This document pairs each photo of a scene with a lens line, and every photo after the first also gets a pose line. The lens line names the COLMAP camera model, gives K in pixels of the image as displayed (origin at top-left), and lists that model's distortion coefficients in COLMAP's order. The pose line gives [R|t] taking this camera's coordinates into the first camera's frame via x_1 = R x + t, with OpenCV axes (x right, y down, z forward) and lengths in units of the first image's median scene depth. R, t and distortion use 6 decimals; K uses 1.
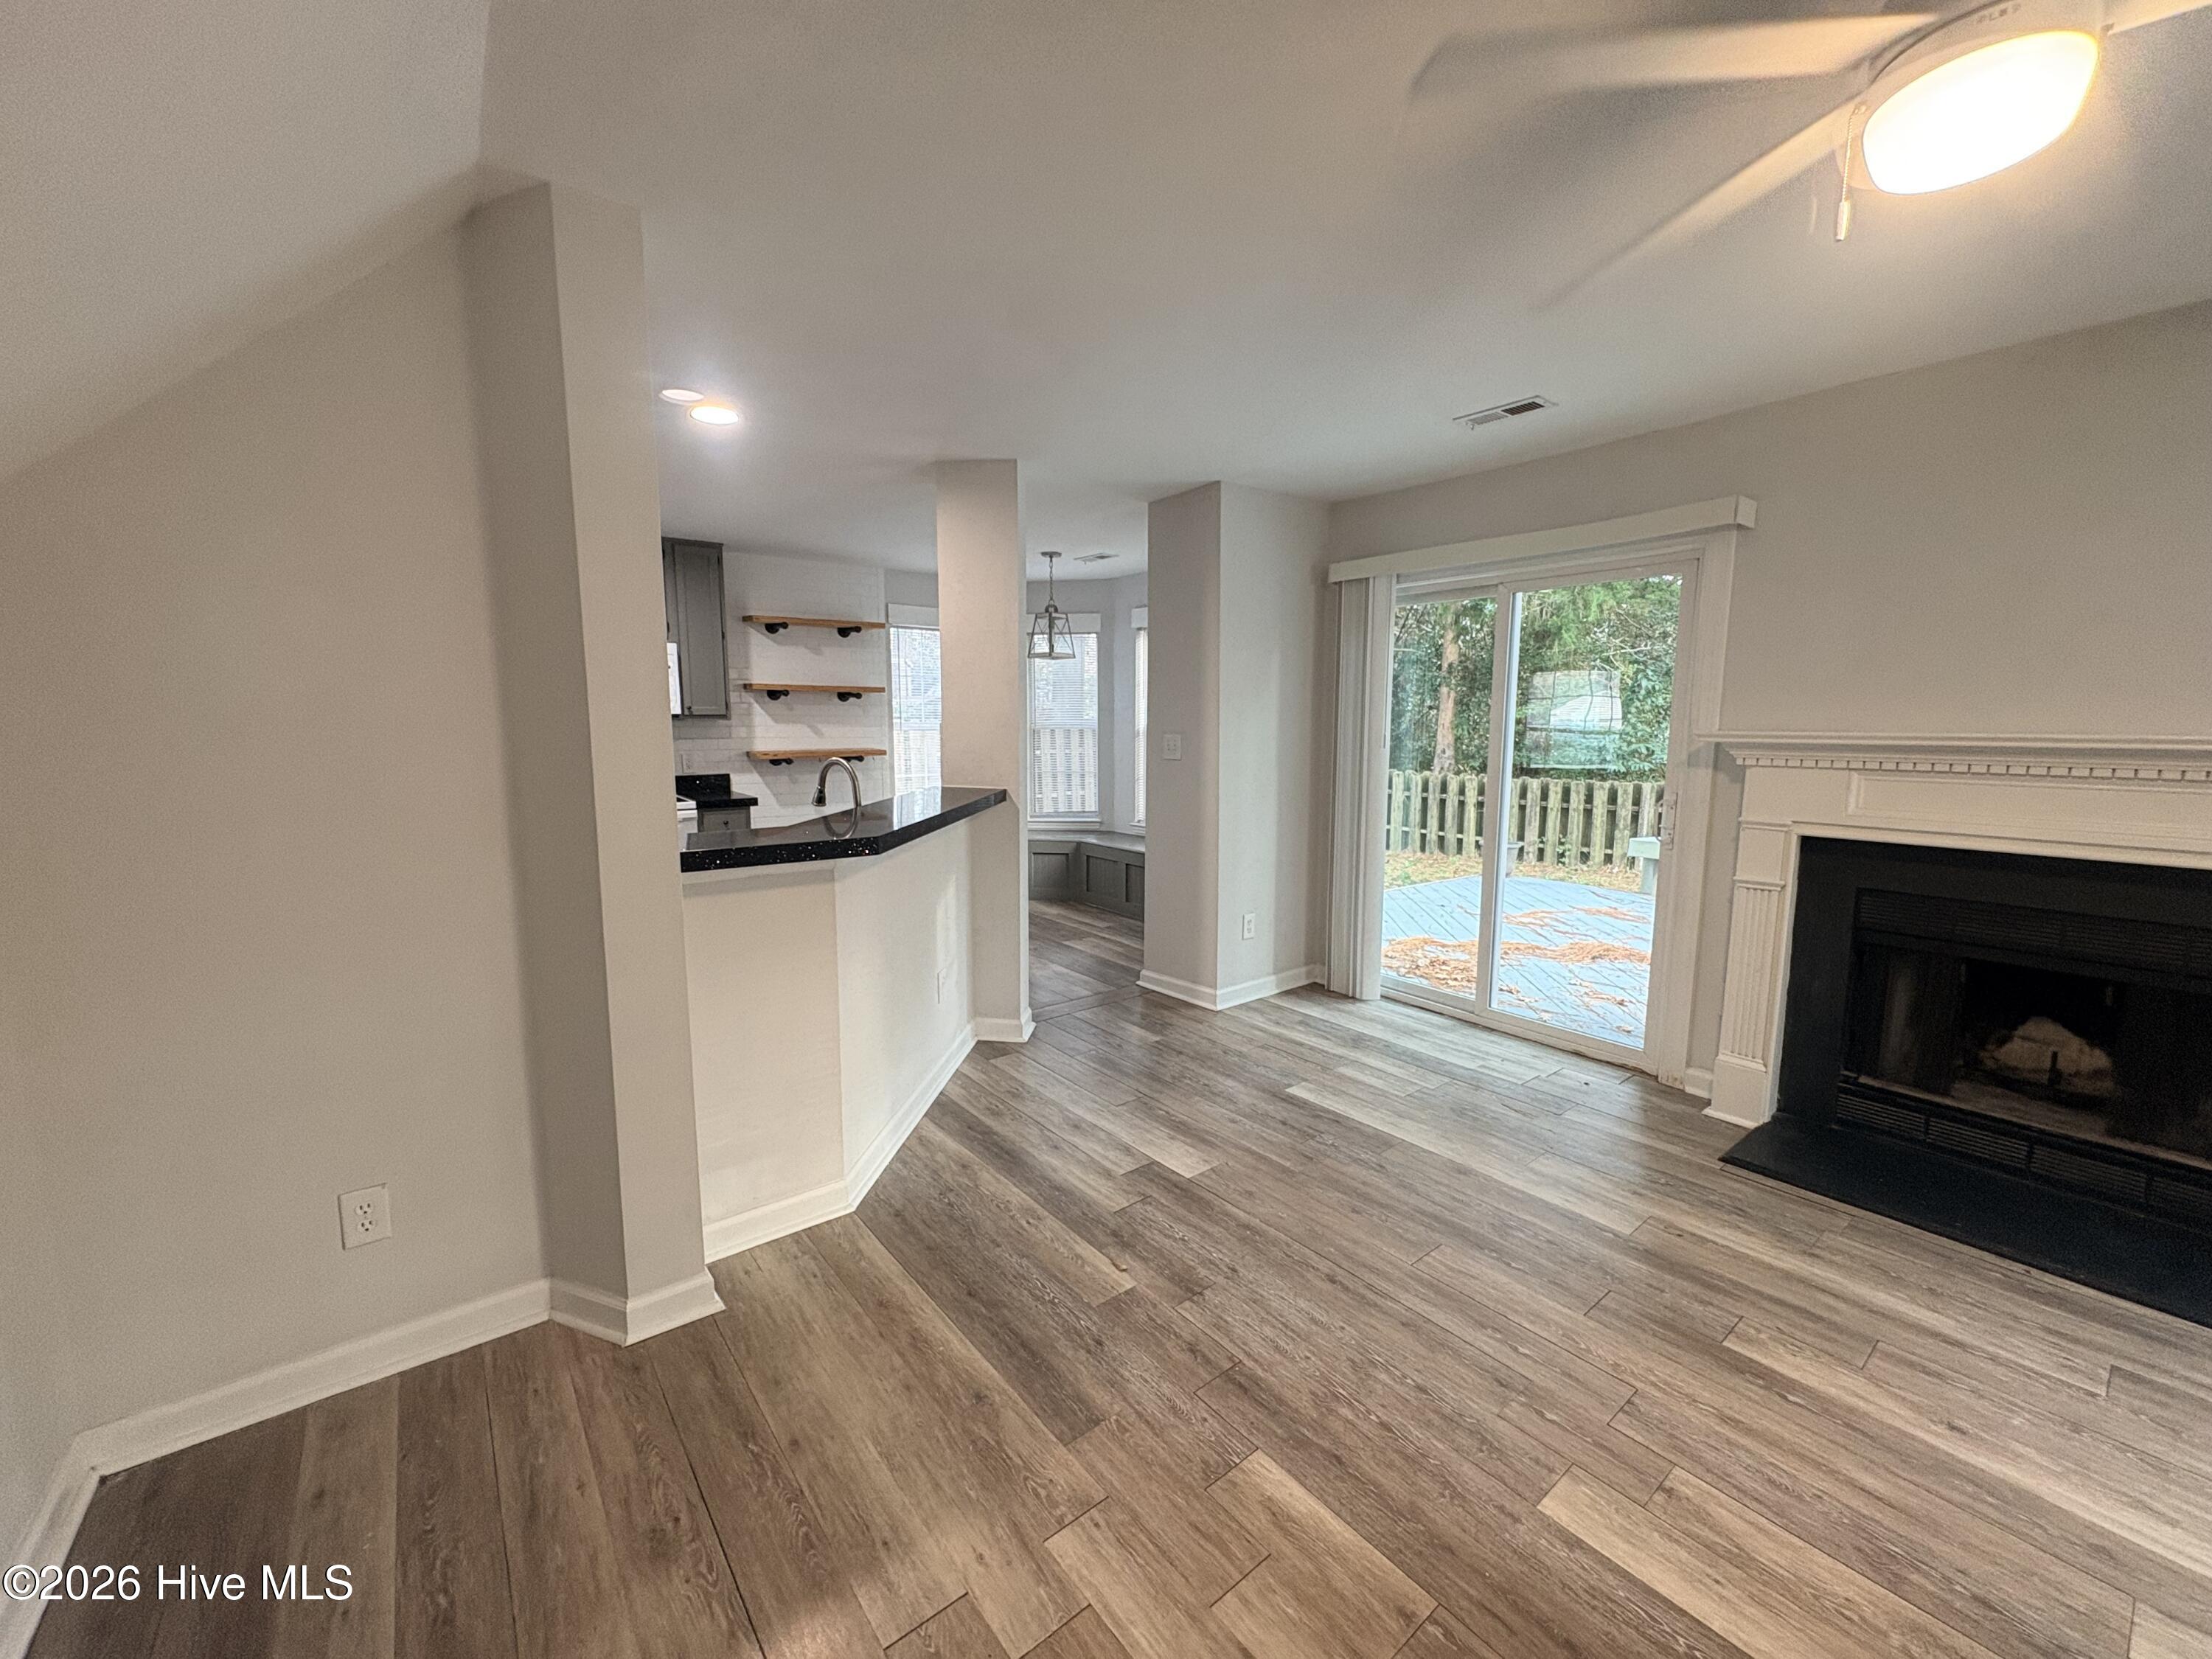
lens RADIAL K [[879.0, 0, 1106.0], [0, 879.0, 829.5], [0, 0, 1]] dist [0.000195, 0.000032]
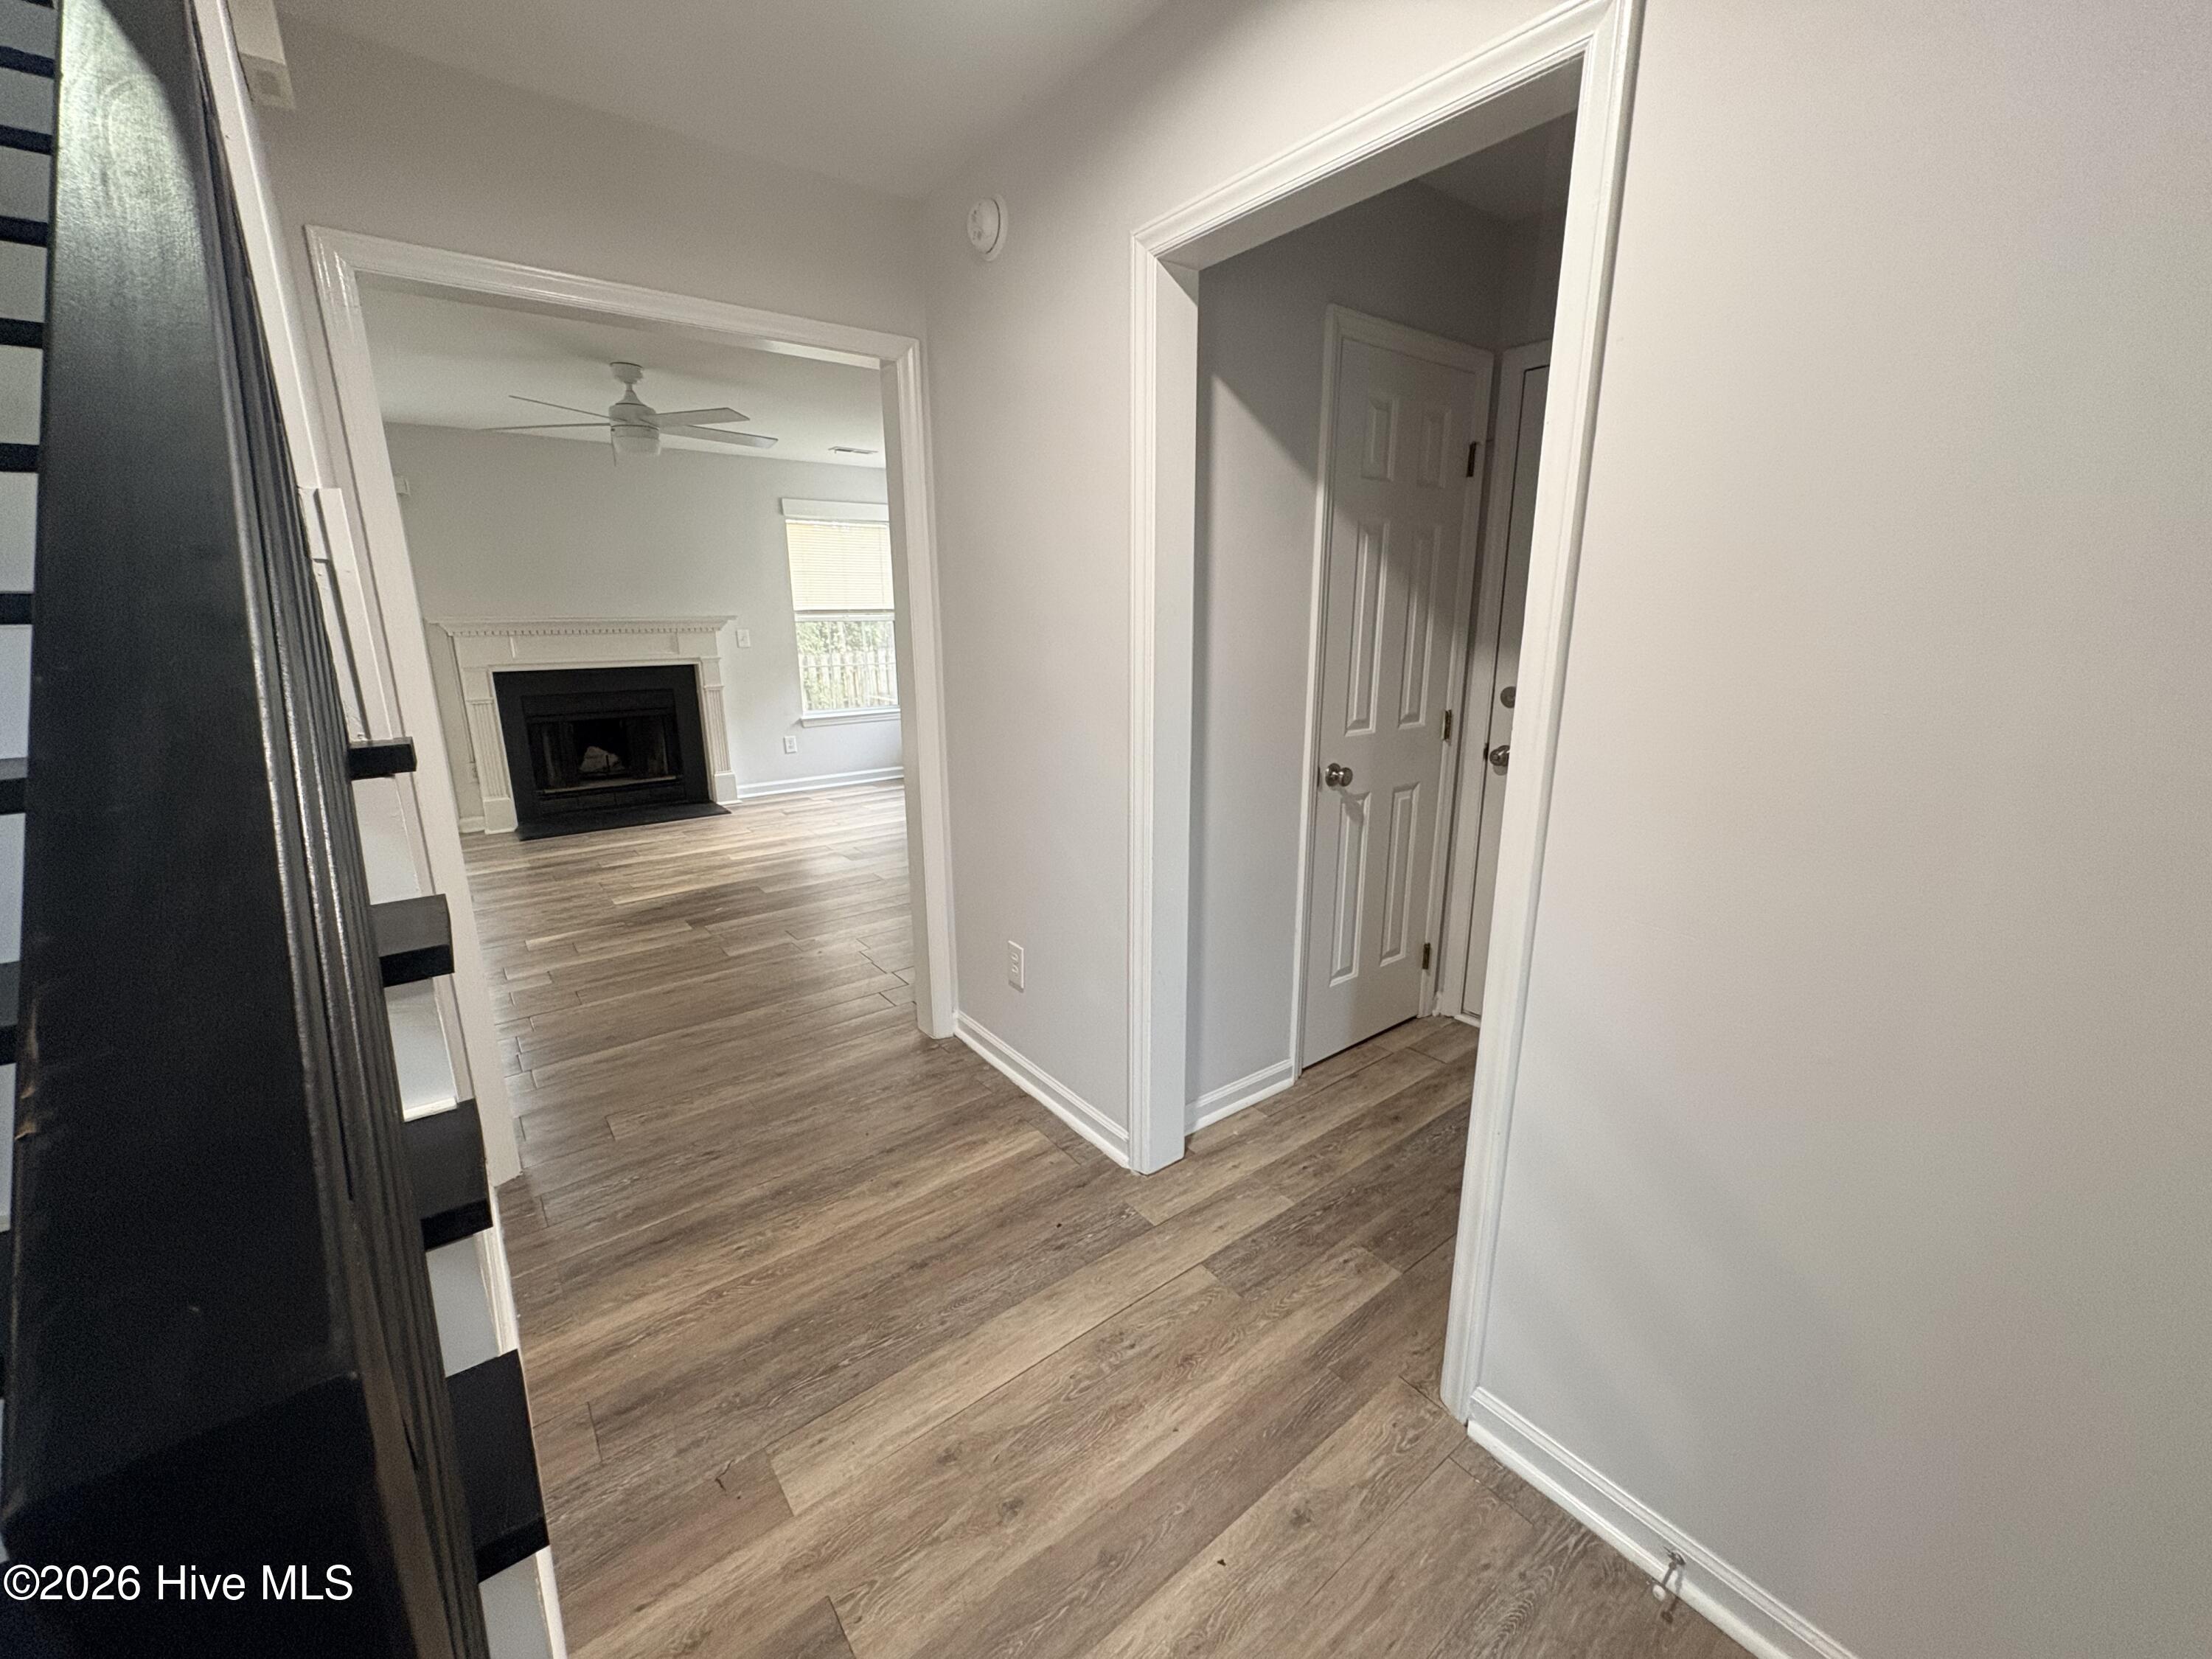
lens RADIAL K [[879.0, 0, 1106.0], [0, 879.0, 829.5], [0, 0, 1]] dist [0.000195, 0.000032]
pose [[0.001221, -0.242372, 0.970183, -1.100732], [0.133563, 0.961530, 0.240042, 0.052752], [-0.991040, 0.129287, 0.033546, -0.328943]]
